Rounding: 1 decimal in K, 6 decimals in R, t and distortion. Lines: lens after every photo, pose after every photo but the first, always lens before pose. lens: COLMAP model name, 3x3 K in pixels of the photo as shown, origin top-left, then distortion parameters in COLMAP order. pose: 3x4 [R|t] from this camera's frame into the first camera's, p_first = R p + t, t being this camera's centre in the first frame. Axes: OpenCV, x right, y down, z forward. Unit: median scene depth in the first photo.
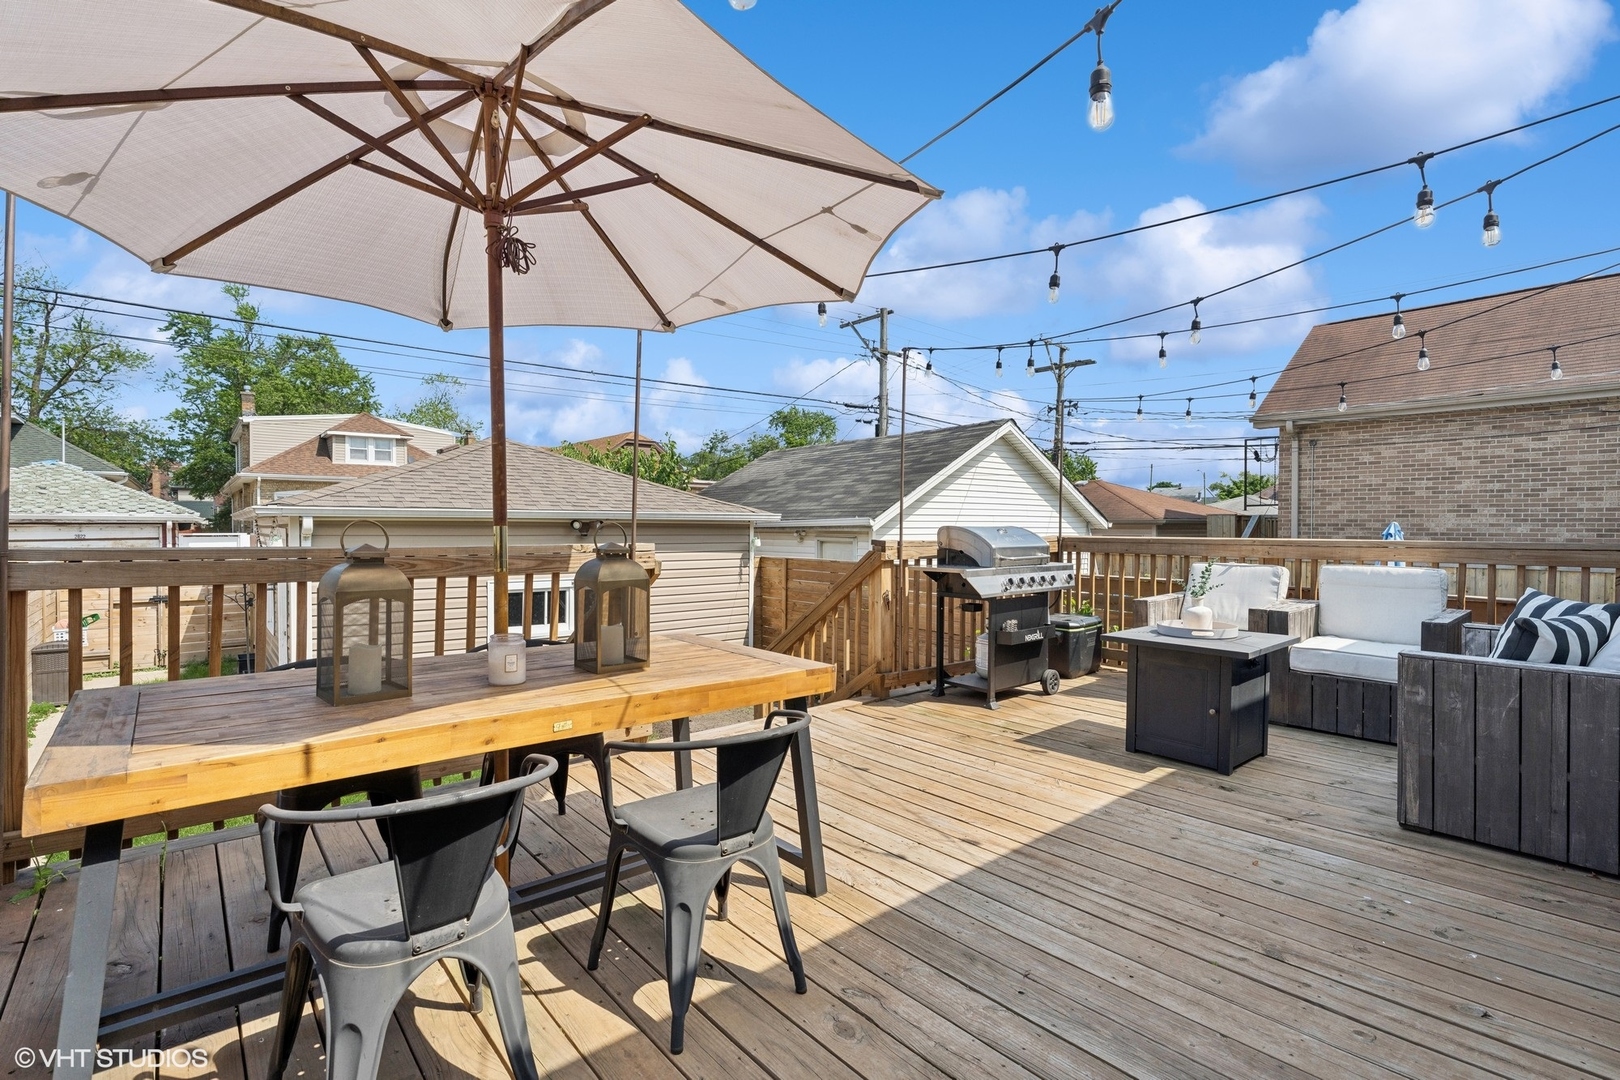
lens RADIAL K [[745.7, 0, 808.9], [0, 745.7, 539.8], [0, 0, 1]] dist [-0.001820, 0.001027]
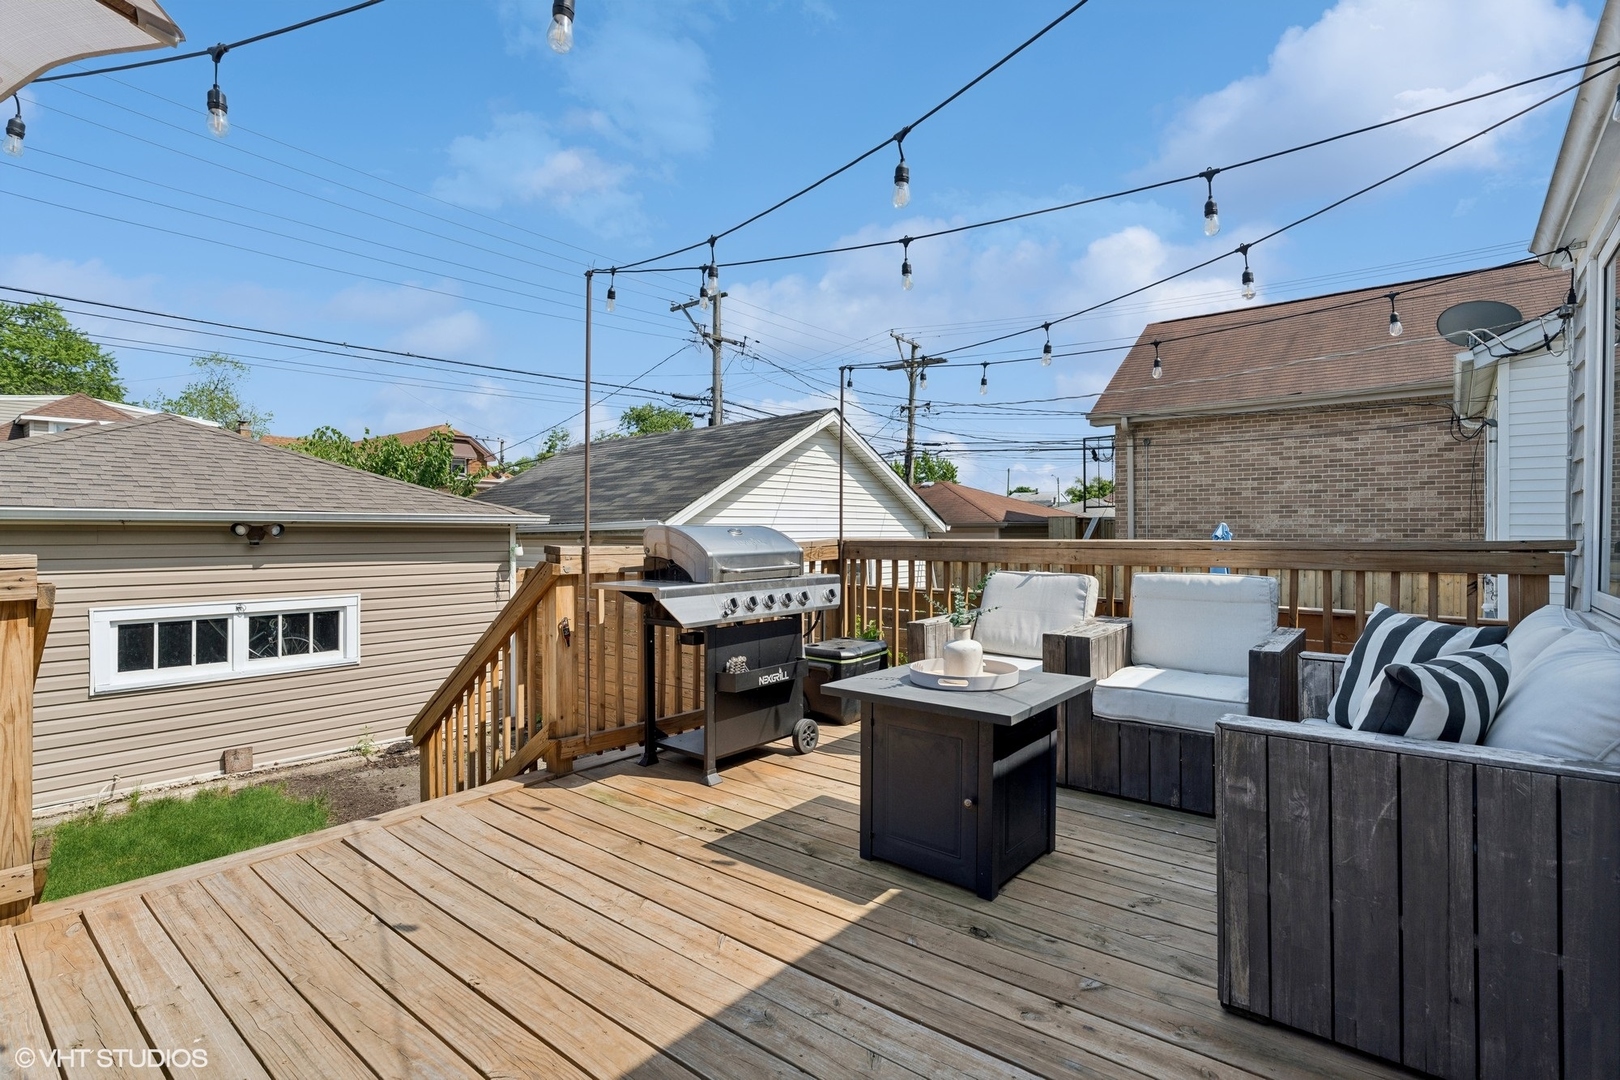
lens RADIAL K [[782.3, 0, 805.3], [0, 782.3, 538.0], [0, 0, 1]] dist [-0.000540, -0.000264]
pose [[0.985102, -0.007264, 0.171815, 0.157173], [0.009098, 0.999910, -0.009892, 0.001682], [-0.171728, 0.011308, 0.985079, 0.190265]]
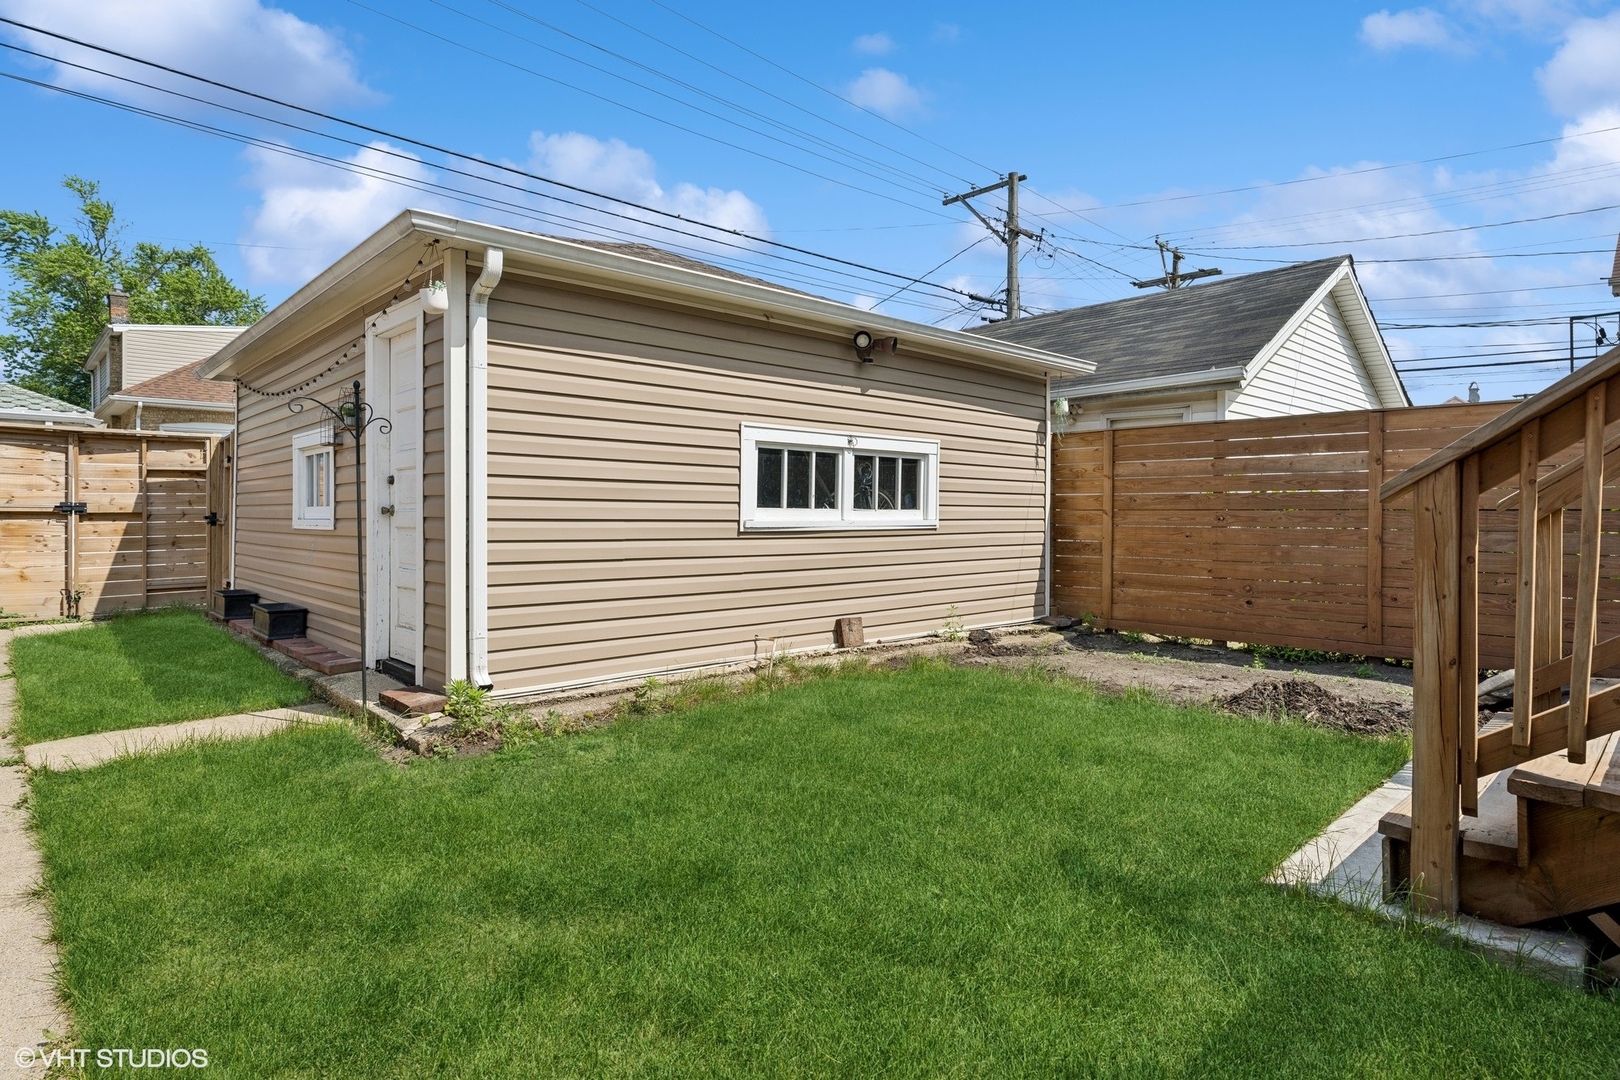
lens RADIAL K [[889.2, 0, 828.2], [0, 889.2, 508.9], [0, 0, 1]] dist [-0.001635, 0.002254]
pose [[0.998233, -0.002349, 0.059377, -0.545858], [0.003386, 0.999844, -0.017358, 0.180204], [-0.059327, 0.017528, 0.998085, 0.429248]]
